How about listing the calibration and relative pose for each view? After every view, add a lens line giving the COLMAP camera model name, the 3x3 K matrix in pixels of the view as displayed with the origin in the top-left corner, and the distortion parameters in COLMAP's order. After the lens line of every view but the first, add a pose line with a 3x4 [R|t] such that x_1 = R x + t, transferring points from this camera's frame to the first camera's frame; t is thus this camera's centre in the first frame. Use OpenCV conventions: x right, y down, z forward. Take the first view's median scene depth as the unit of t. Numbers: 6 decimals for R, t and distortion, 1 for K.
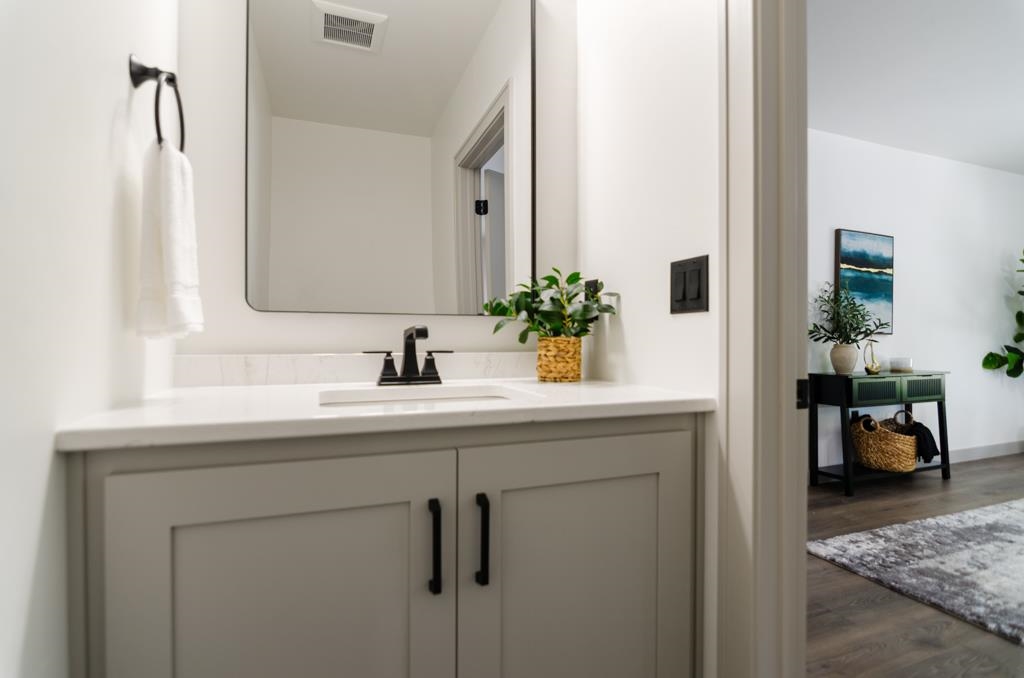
lens RADIAL K [[503.2, 0, 512.0], [0, 503.2, 339.0], [0, 0, 1]] dist [-0.001929, -0.007692]
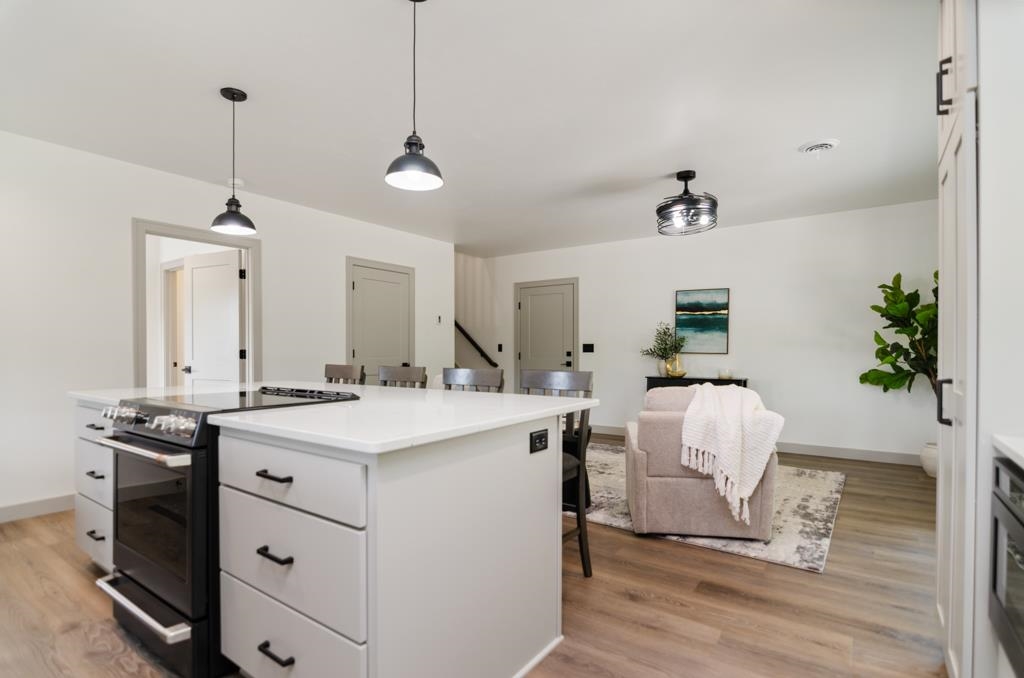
lens RADIAL K [[503.2, 0, 512.0], [0, 503.2, 339.0], [0, 0, 1]] dist [-0.001929, -0.007692]
pose [[0.552081, -0.017371, -0.833610, 1.828687], [0.000792, 0.999793, -0.020309, -0.026335], [0.833790, 0.010552, 0.551981, -0.399965]]
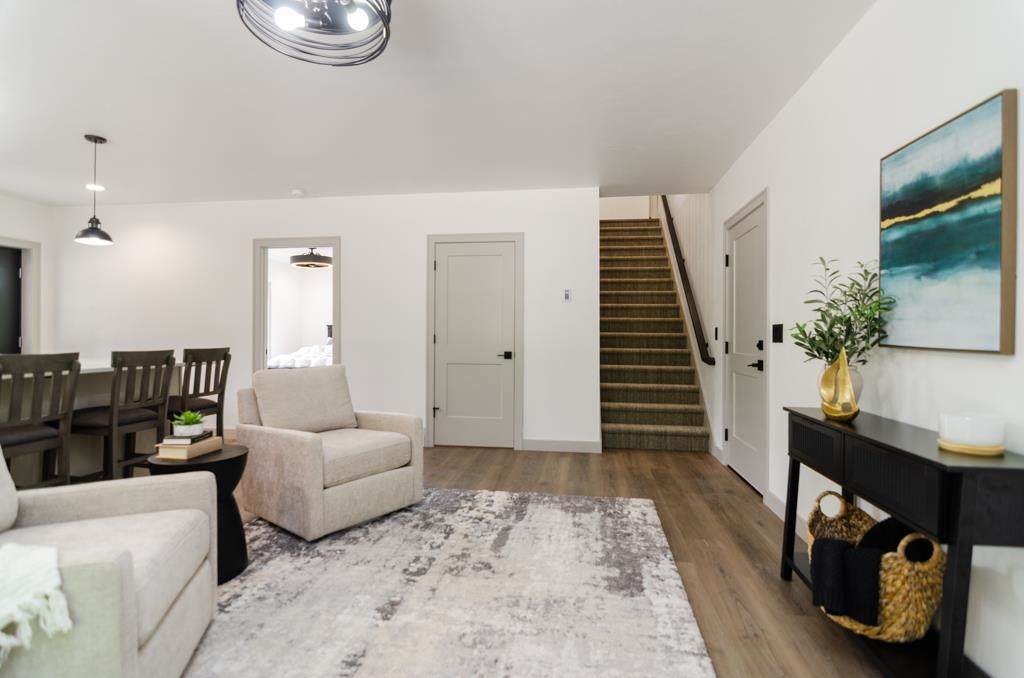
lens RADIAL K [[499.4, 0, 514.3], [0, 499.4, 335.4], [0, 0, 1]] dist [-0.003847, -0.006775]
pose [[-0.484904, -0.003176, -0.874561, 1.388637], [-0.003191, 0.999993, -0.001863, -0.023783], [0.874561, 0.001888, -0.484911, 0.953781]]
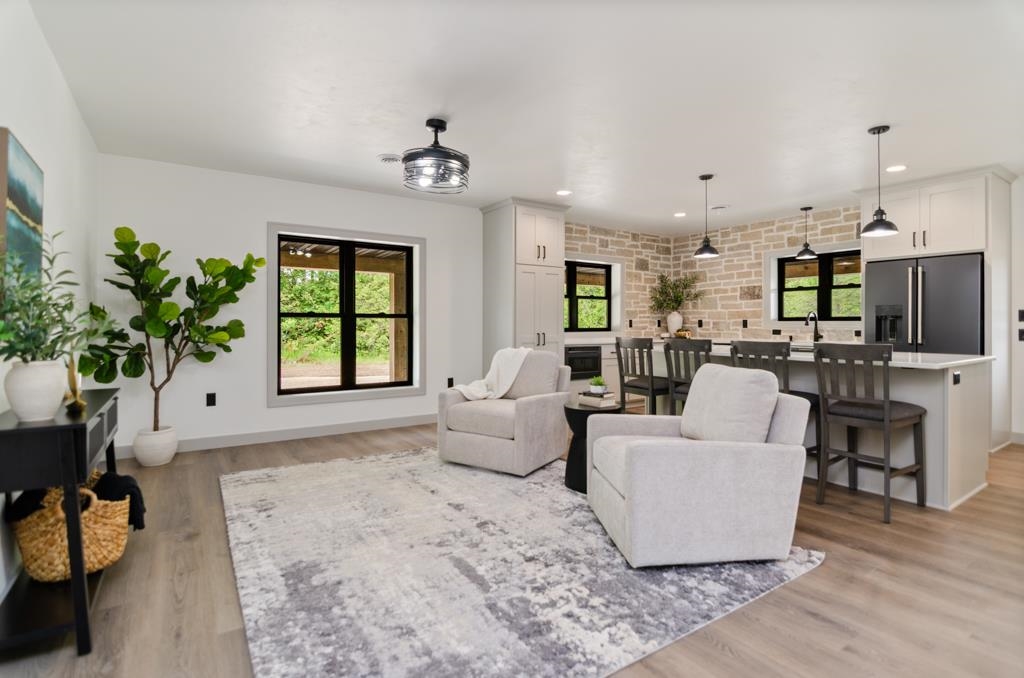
lens RADIAL K [[498.3, 0, 510.5], [0, 498.3, 323.3], [0, 0, 1]] dist [0.001057, -0.008748]
pose [[-0.220466, 0.001649, 0.975393, 0.071815], [-0.003478, 0.999991, -0.002477, -0.028092], [-0.975388, -0.003939, -0.220458, 0.649394]]
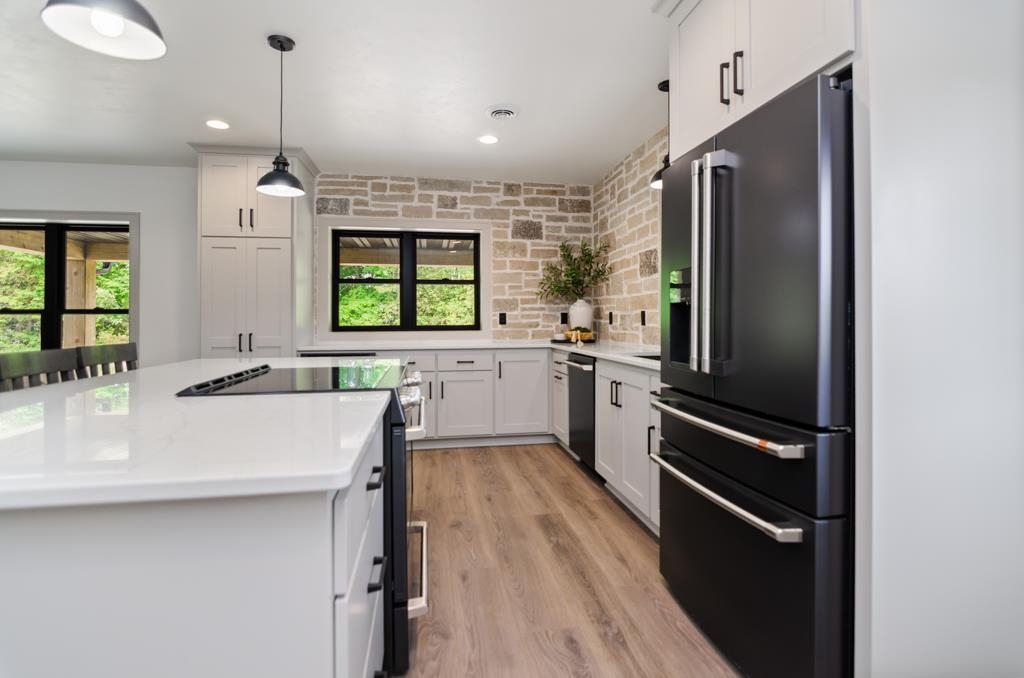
lens RADIAL K [[503.7, 0, 514.8], [0, 503.7, 318.1], [0, 0, 1]] dist [-0.000717, -0.008893]
pose [[0.190854, 0.003406, 0.981613, 0.635452], [0.001124, 0.999993, -0.003689, -0.030779], [-0.981618, 0.001807, 0.190848, -0.645756]]
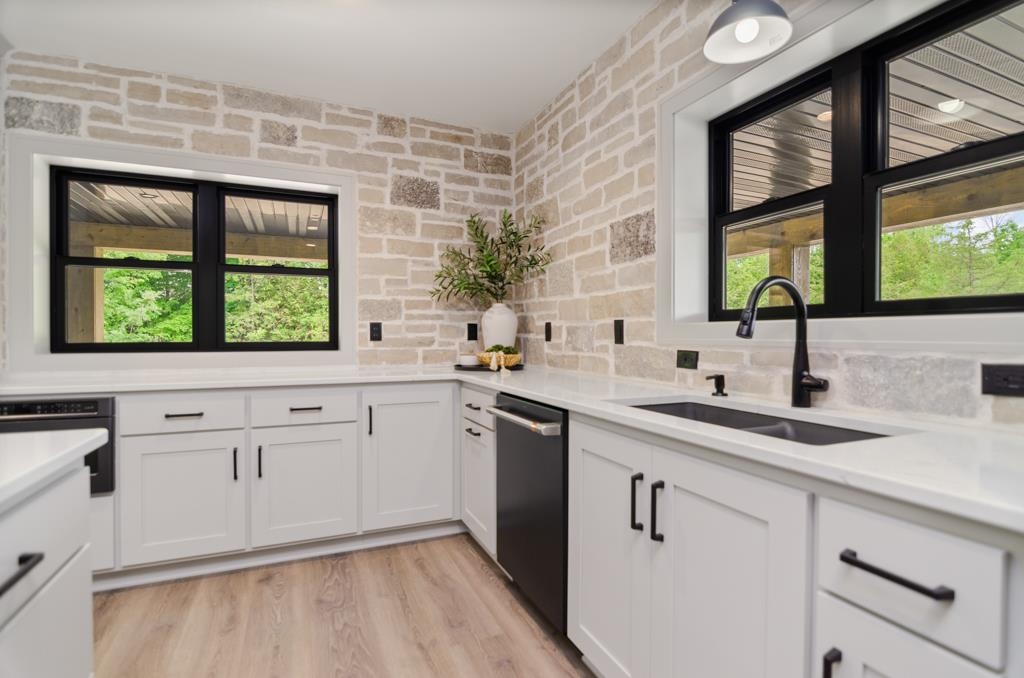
lens RADIAL K [[497.6, 0, 512.0], [0, 497.6, 339.0], [0, 0, 1]] dist [-0.002413, -0.006987]
pose [[-0.048713, -0.009193, 0.998771, 1.150233], [-0.003506, 0.999953, 0.009033, -0.030443], [-0.998807, -0.003062, -0.048743, -0.535419]]
